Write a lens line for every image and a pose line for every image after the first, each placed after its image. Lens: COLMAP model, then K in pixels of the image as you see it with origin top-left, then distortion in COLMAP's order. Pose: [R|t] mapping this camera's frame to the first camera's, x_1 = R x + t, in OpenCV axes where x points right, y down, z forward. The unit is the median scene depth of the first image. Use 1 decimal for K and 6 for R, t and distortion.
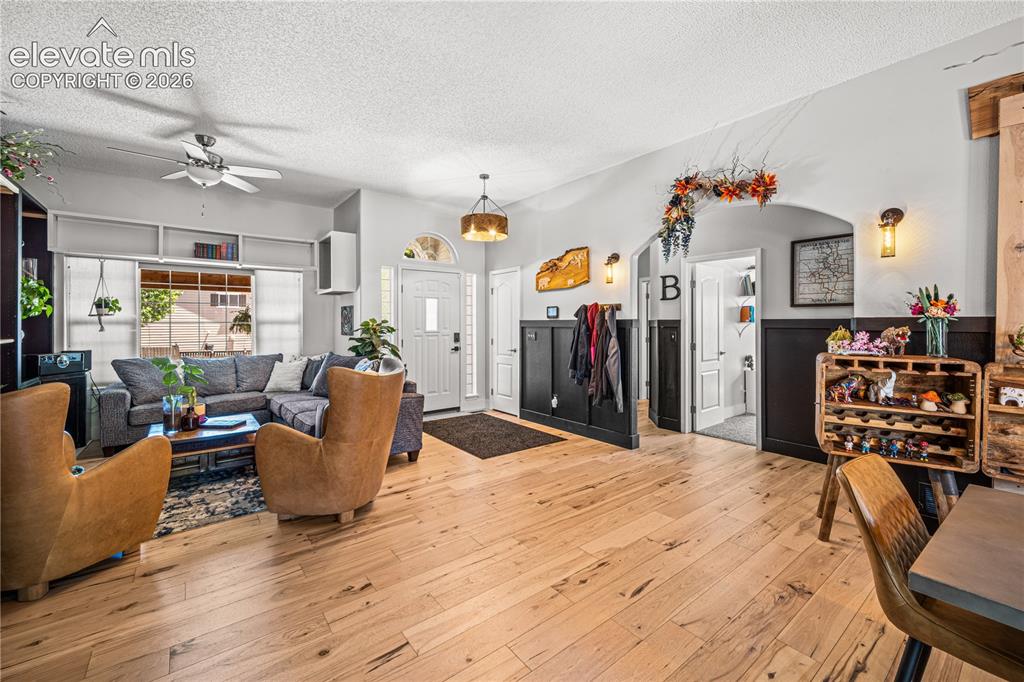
lens RADIAL K [[414.1, 0, 509.1], [0, 414.1, 322.0], [0, 0, 1]] dist [0.003901, -0.001537]
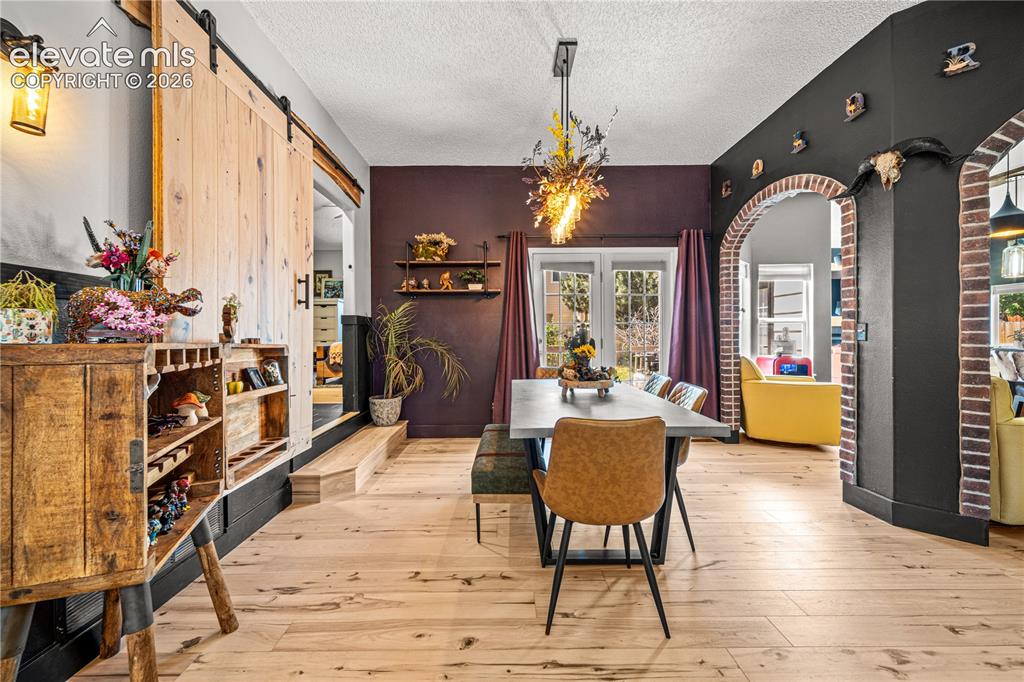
lens RADIAL K [[414.1, 0, 507.2], [0, 414.1, 337.4], [0, 0, 1]] dist [0.003901, -0.001537]
pose [[-0.794326, 0.002935, 0.607485, 0.170014], [0.004024, 0.999992, 0.000430, 0.055396], [-0.607479, 0.002786, -0.794331, 0.801168]]
